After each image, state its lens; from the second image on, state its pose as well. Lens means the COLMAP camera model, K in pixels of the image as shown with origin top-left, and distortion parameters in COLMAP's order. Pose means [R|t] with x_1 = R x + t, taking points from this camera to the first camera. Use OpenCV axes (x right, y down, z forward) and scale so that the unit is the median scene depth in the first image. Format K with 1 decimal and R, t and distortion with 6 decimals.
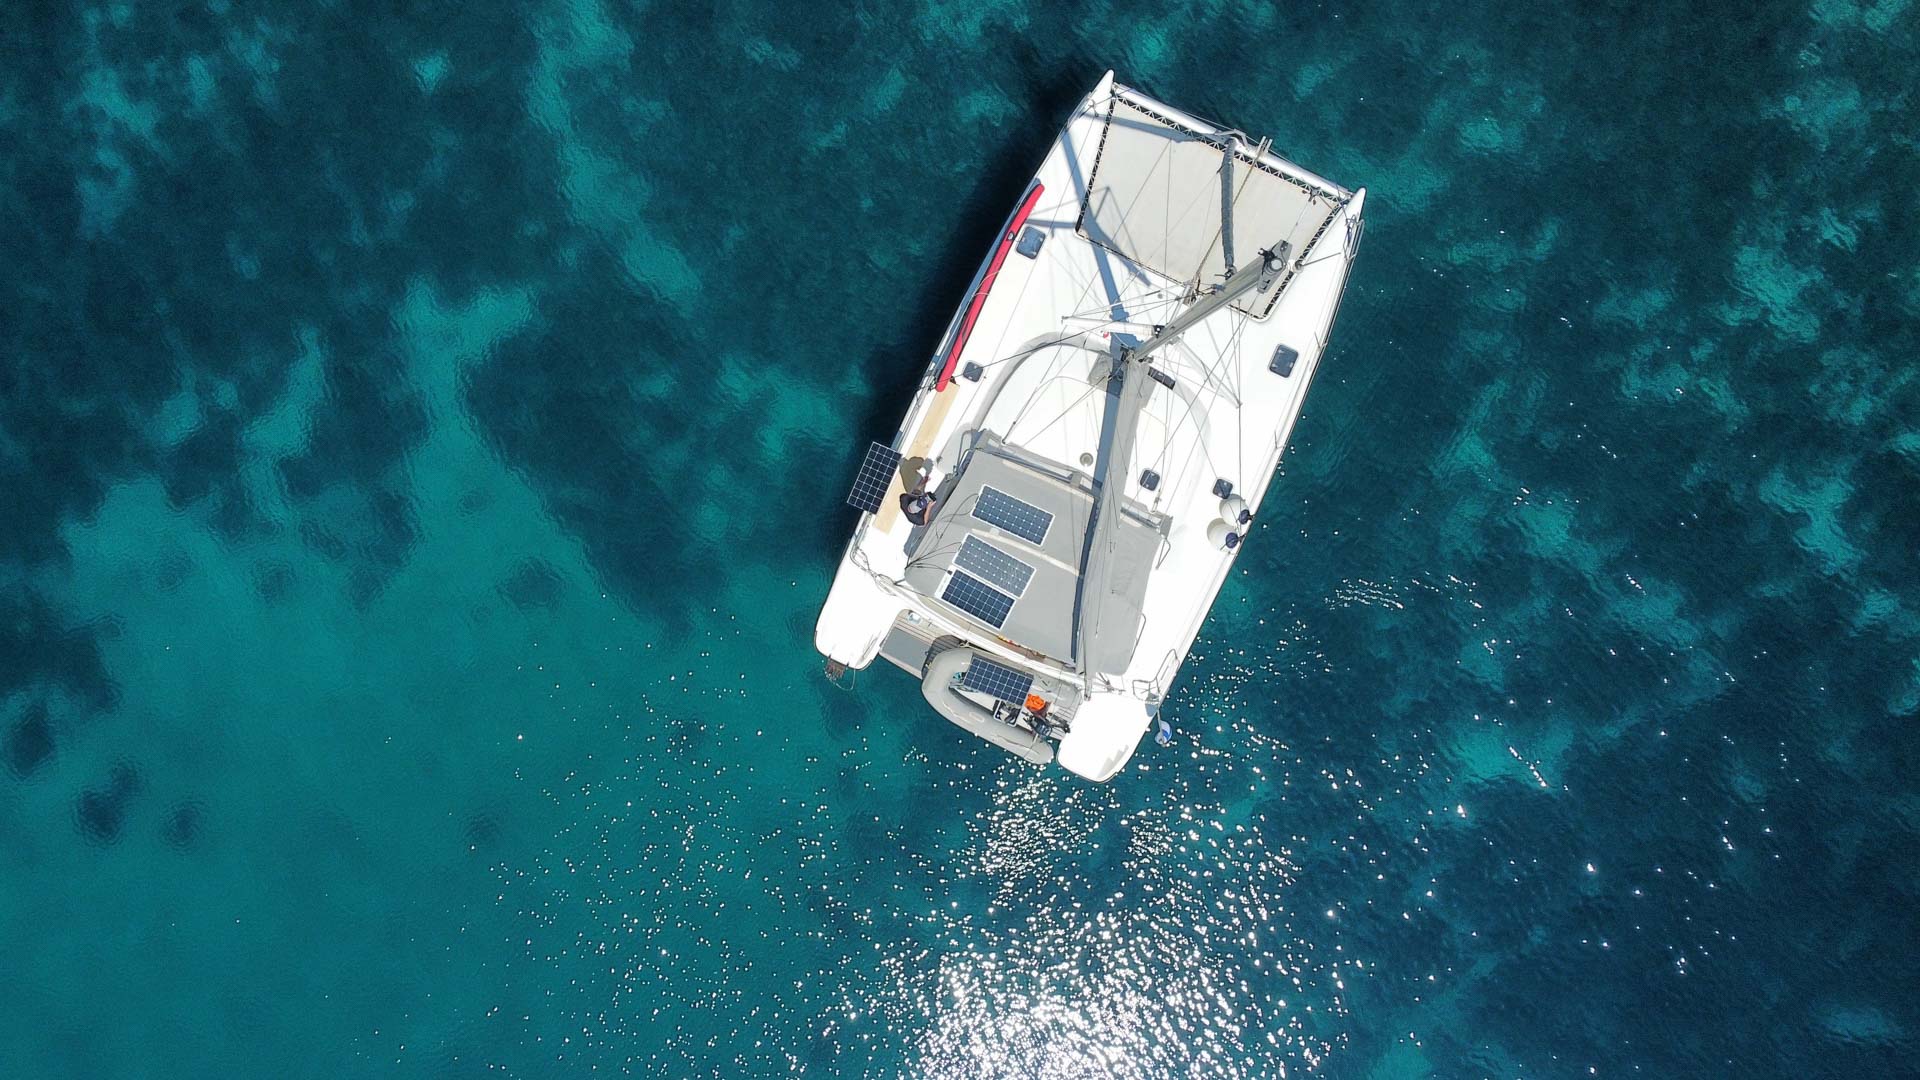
lens RADIAL K [[1355.0, 0, 958.9], [0, 1355.0, 544.8], [0, 0, 1]] dist [-0.021810, -0.001479]
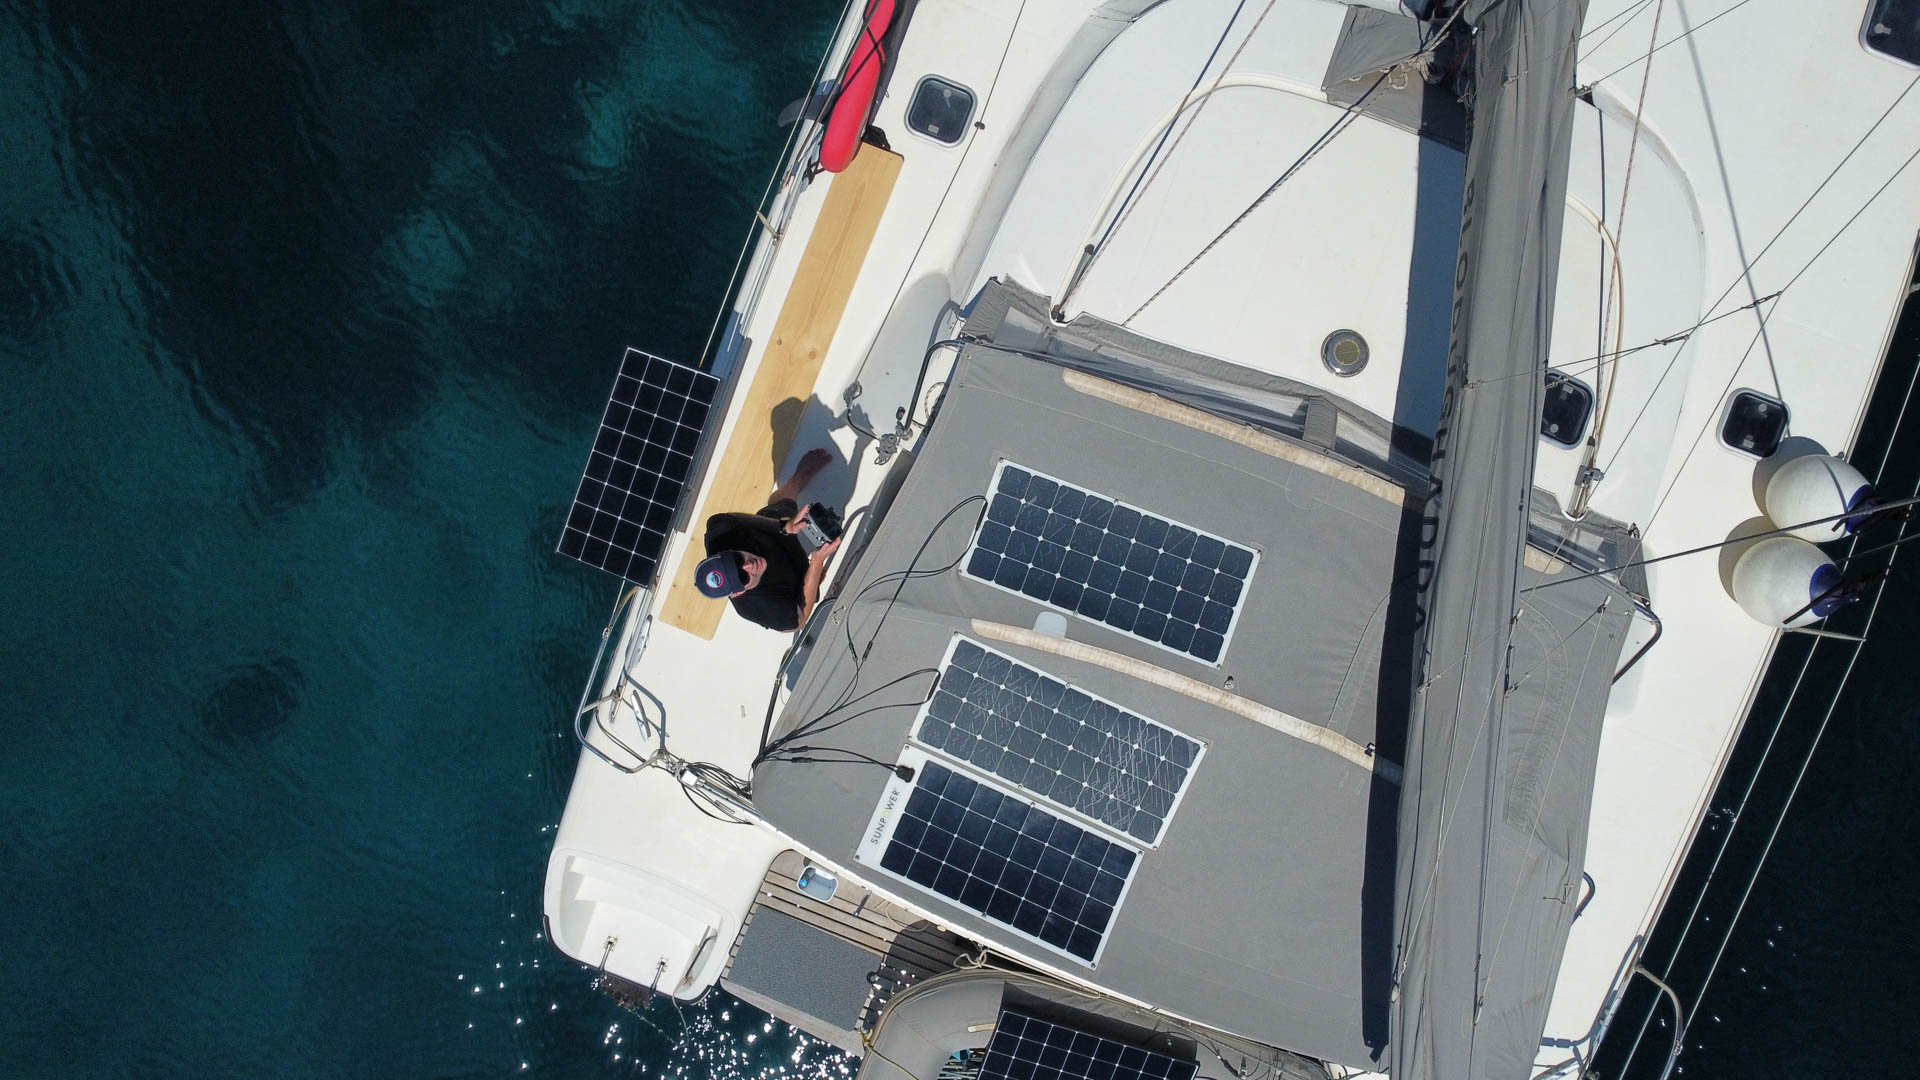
lens RADIAL K [[1355.0, 0, 961.5], [0, 1355.0, 533.0], [0, 0, 1]] dist [-0.021810, -0.001479]
pose [[0.997664, -0.068301, 0.000777, 0.008529], [0.068293, 0.997633, 0.007998, -0.032274], [-0.001322, -0.007926, 0.999968, 0.708403]]
